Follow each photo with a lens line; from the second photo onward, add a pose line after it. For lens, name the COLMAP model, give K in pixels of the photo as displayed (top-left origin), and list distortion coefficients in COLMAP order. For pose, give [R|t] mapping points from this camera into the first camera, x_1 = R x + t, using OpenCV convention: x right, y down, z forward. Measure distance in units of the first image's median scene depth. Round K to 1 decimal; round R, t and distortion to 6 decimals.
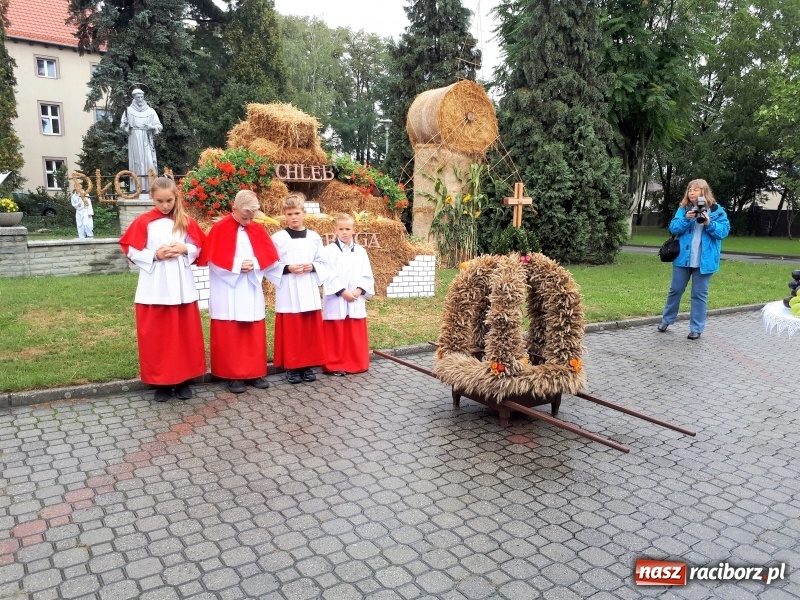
lens RADIAL K [[650.7, 0, 399.2], [0, 650.7, 318.3], [0, 0, 1]] dist [0.079778, -0.124421]
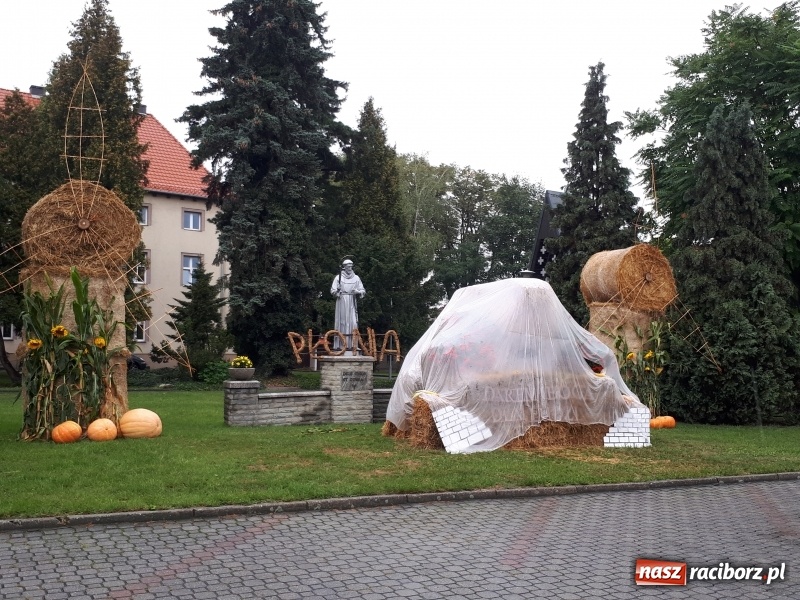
lens RADIAL K [[811.4, 0, 398.6], [0, 811.4, 318.7], [0, 0, 1]] dist [0.156762, -0.365946]
pose [[0.993441, -0.001647, -0.114334, -0.128114], [-0.023220, 0.976158, -0.215818, 0.040216], [0.111964, 0.217057, 0.969717, -0.264037]]
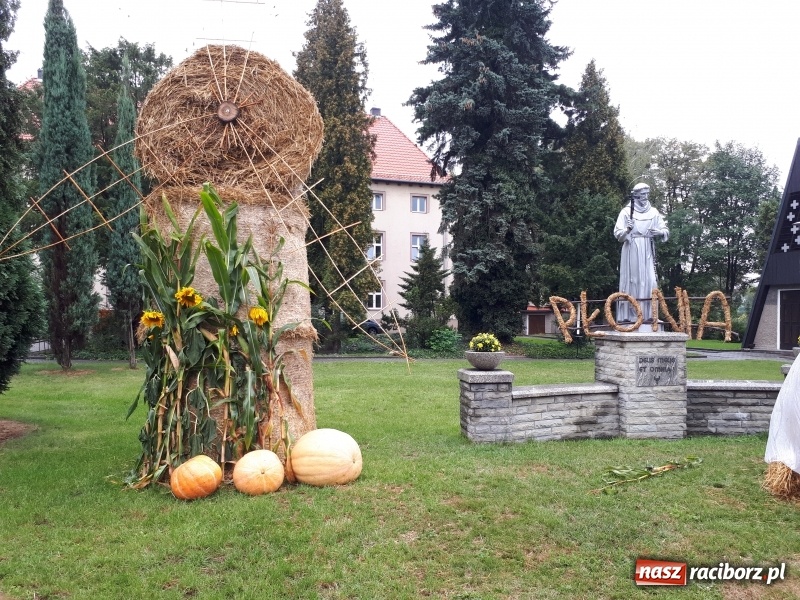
lens RADIAL K [[655.4, 0, 400.4], [0, 655.4, 317.1], [0, 0, 1]] dist [0.059219, -0.010875]
pose [[0.923459, -0.002243, -0.383690, -0.304990], [-0.065110, 0.984564, -0.162461, -0.055048], [0.378132, 0.175008, 0.909059, 0.216328]]
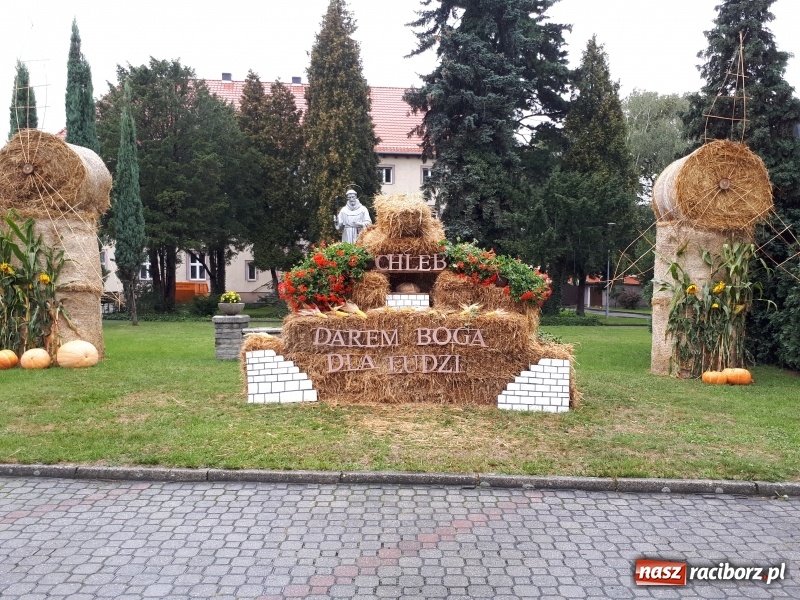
lens RADIAL K [[675.9, 0, 378.2], [0, 675.9, 314.5], [0, 0, 1]] dist [0.091348, -0.136840]
pose [[0.826355, 0.017490, -0.562879, 0.219041], [-0.096847, 0.989040, -0.111448, -0.025051], [0.554760, 0.146609, 0.818992, 0.127499]]
